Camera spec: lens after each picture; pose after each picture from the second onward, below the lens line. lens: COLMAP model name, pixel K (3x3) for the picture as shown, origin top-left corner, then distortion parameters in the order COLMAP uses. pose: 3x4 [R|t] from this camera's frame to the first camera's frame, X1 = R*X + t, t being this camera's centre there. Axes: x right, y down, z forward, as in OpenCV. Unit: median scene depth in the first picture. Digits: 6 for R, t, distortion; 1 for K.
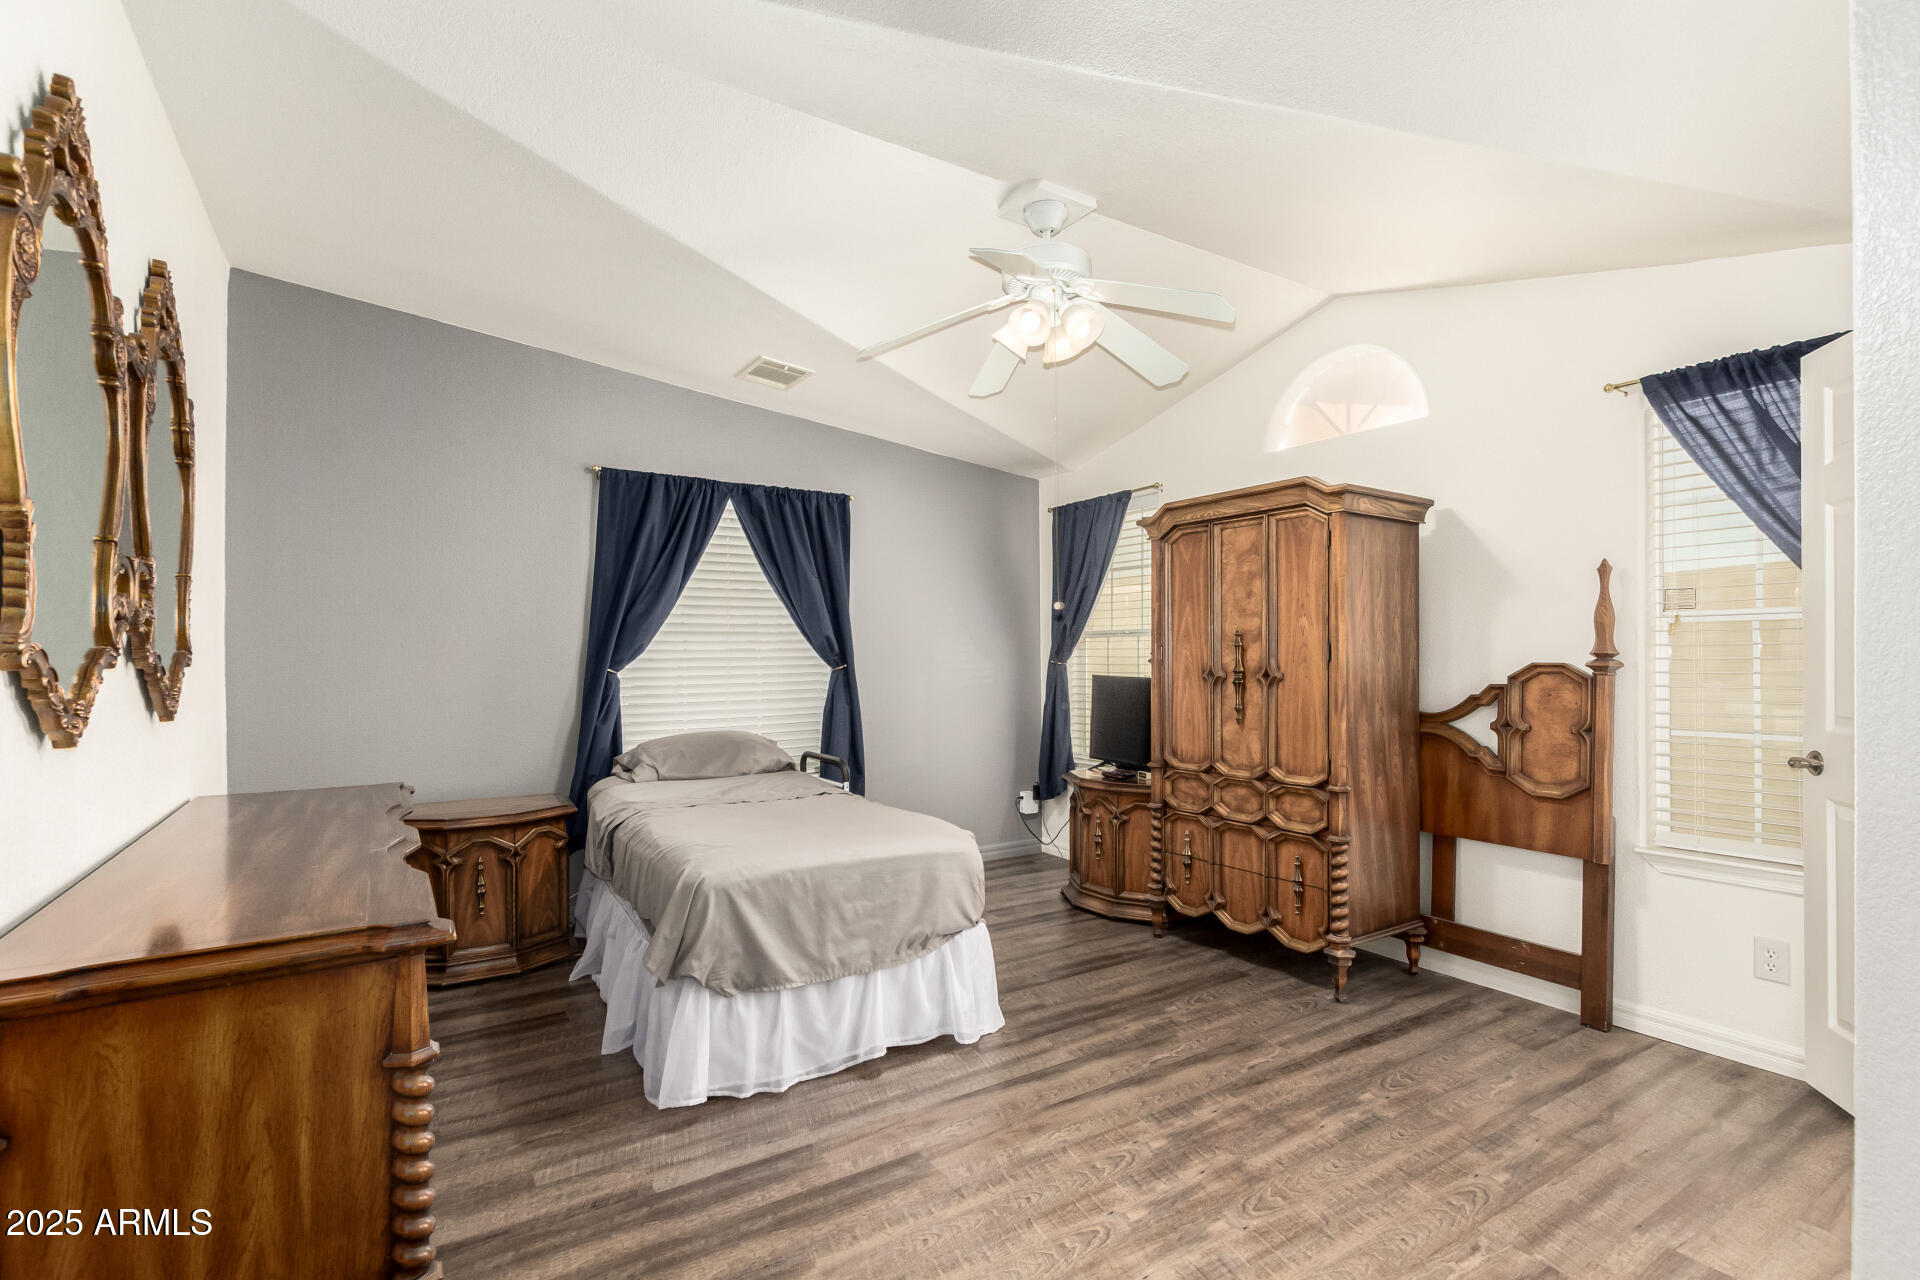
lens RADIAL K [[894.3, 0, 969.3], [0, 894.3, 649.0], [0, 0, 1]] dist [0.009300, -0.007271]
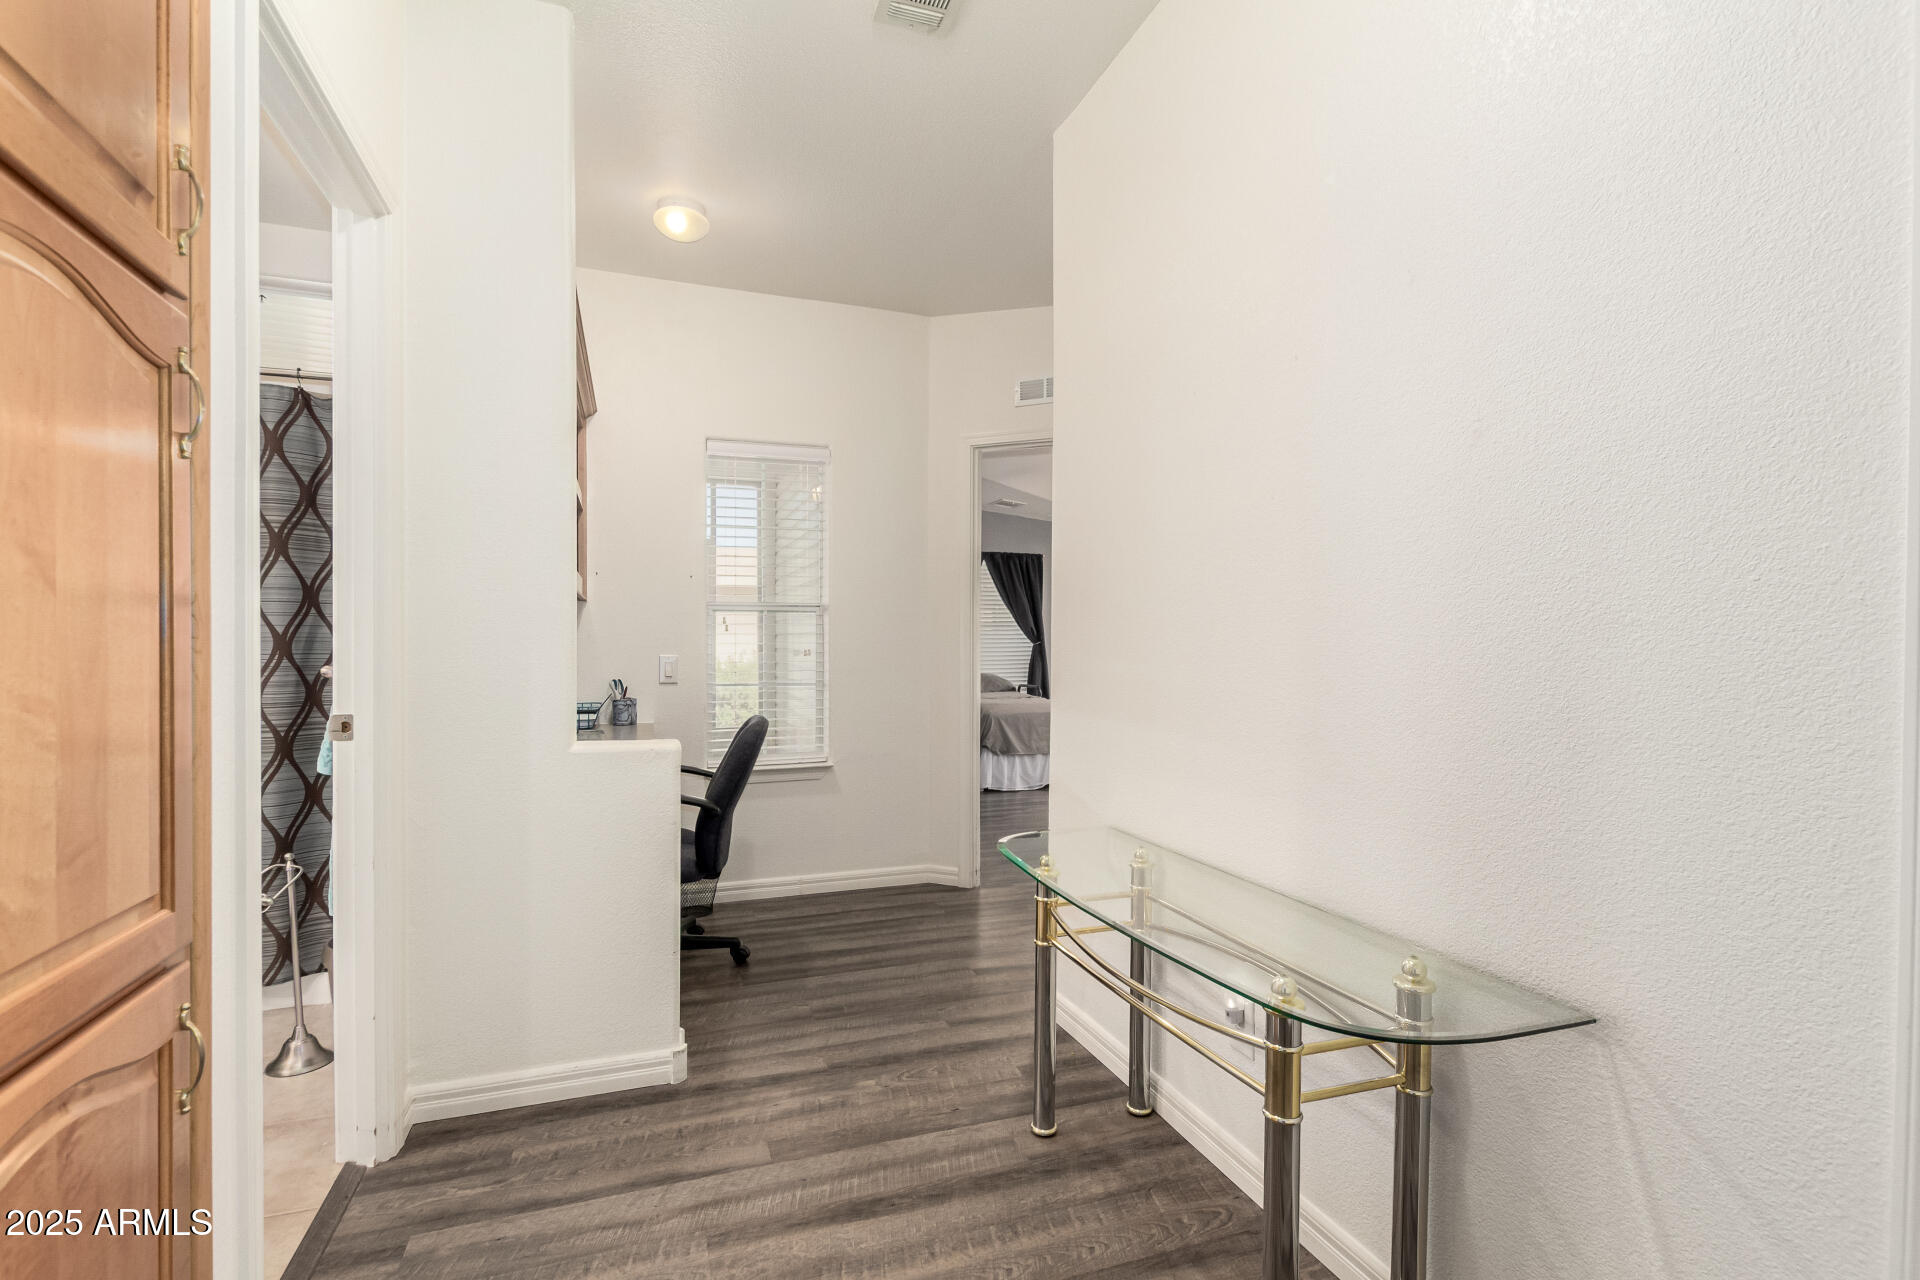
lens RADIAL K [[894.3, 0, 969.3], [0, 894.3, 649.0], [0, 0, 1]] dist [0.009300, -0.007271]
pose [[0.975713, 0.008437, -0.218892, 0.238429], [-0.003998, 0.999777, 0.020714, -0.011363], [0.219018, -0.019336, 0.975529, -1.620622]]
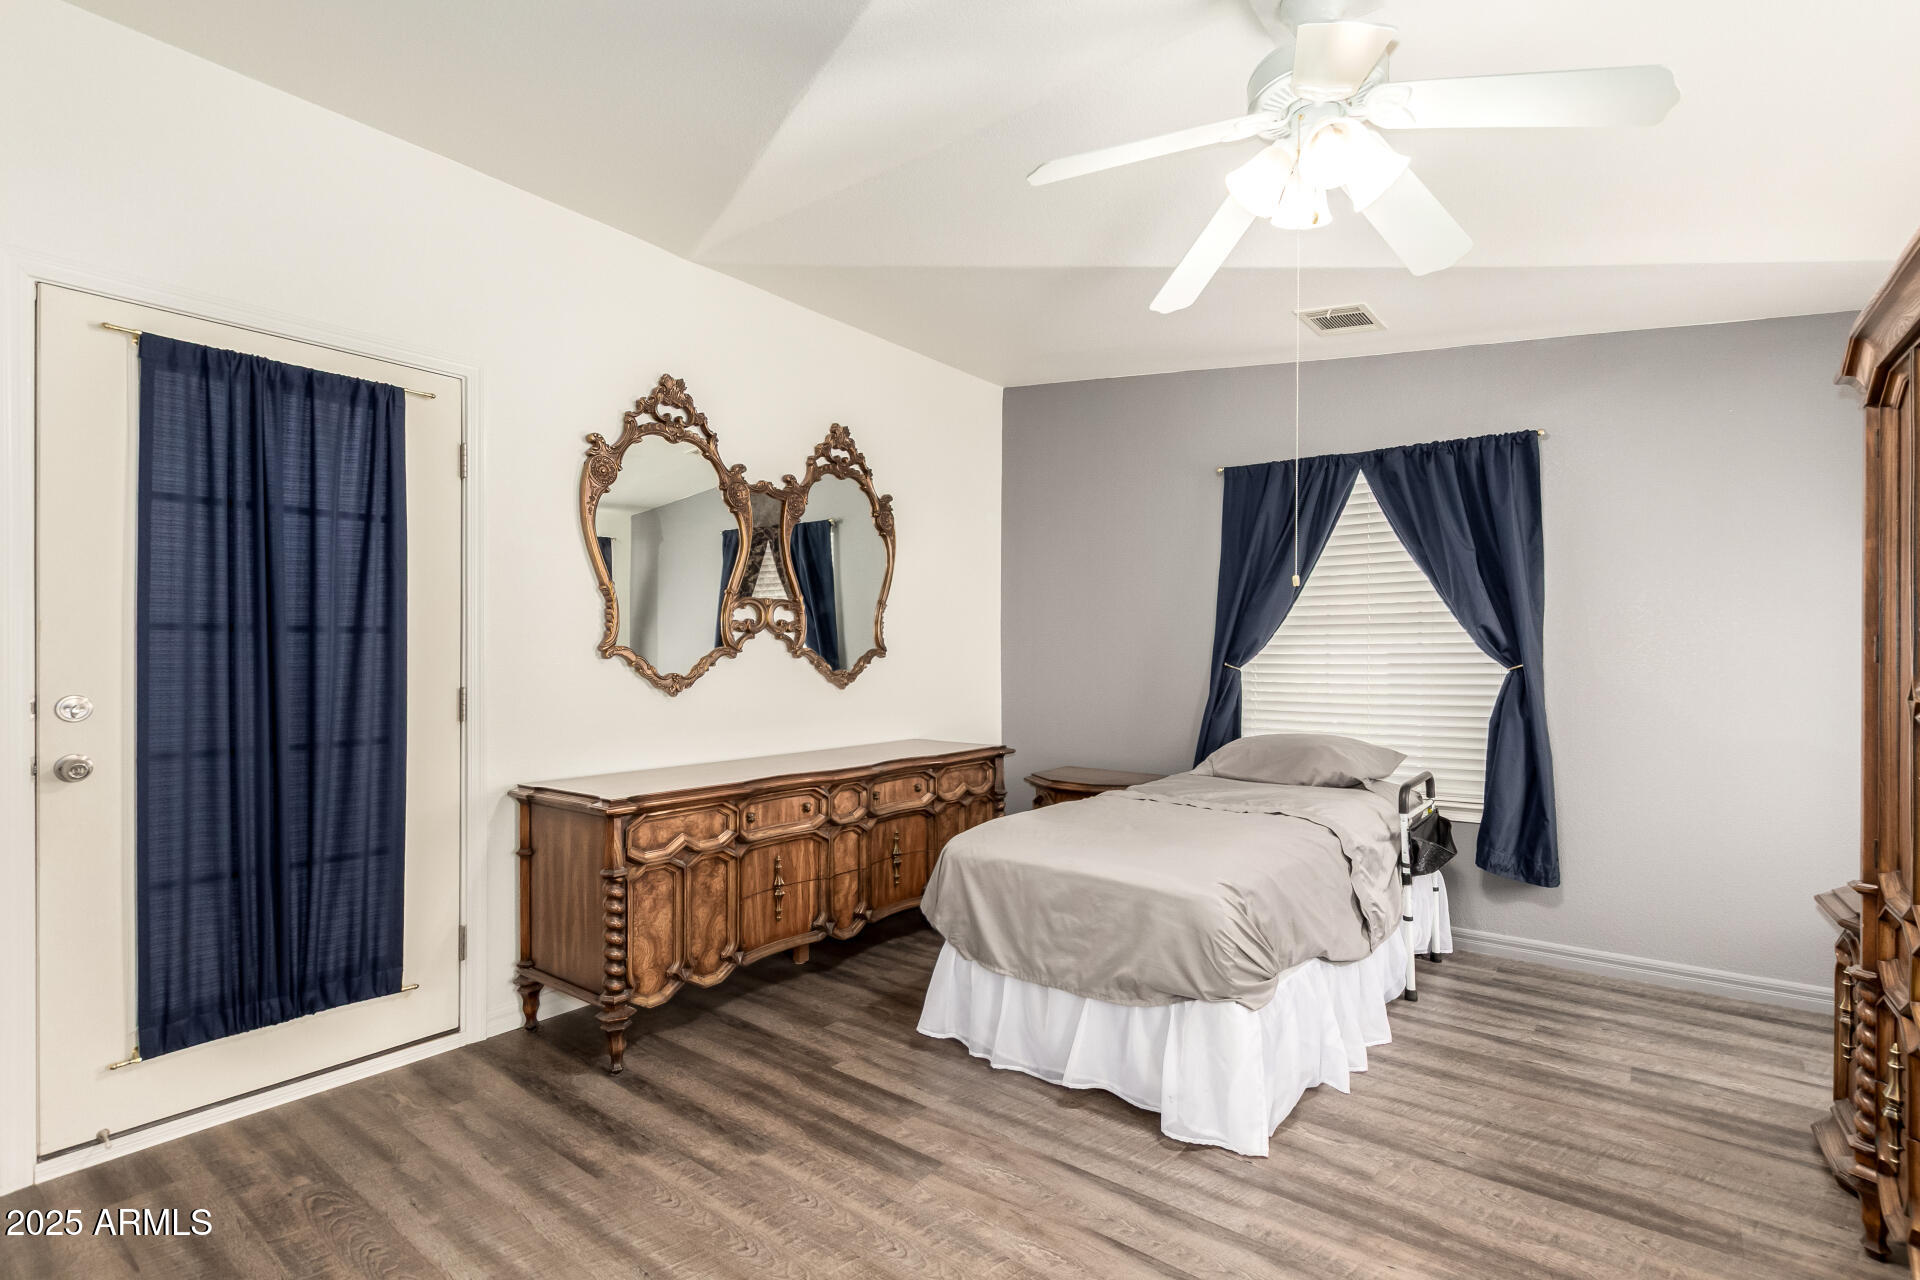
lens RADIAL K [[894.3, 0, 969.3], [0, 894.3, 649.0], [0, 0, 1]] dist [0.009300, -0.007271]
pose [[0.331958, 0.000297, -0.943294, 0.700963], [0.007832, 0.999965, 0.003071, -0.000569], [0.943261, -0.008407, 0.331944, 0.570173]]
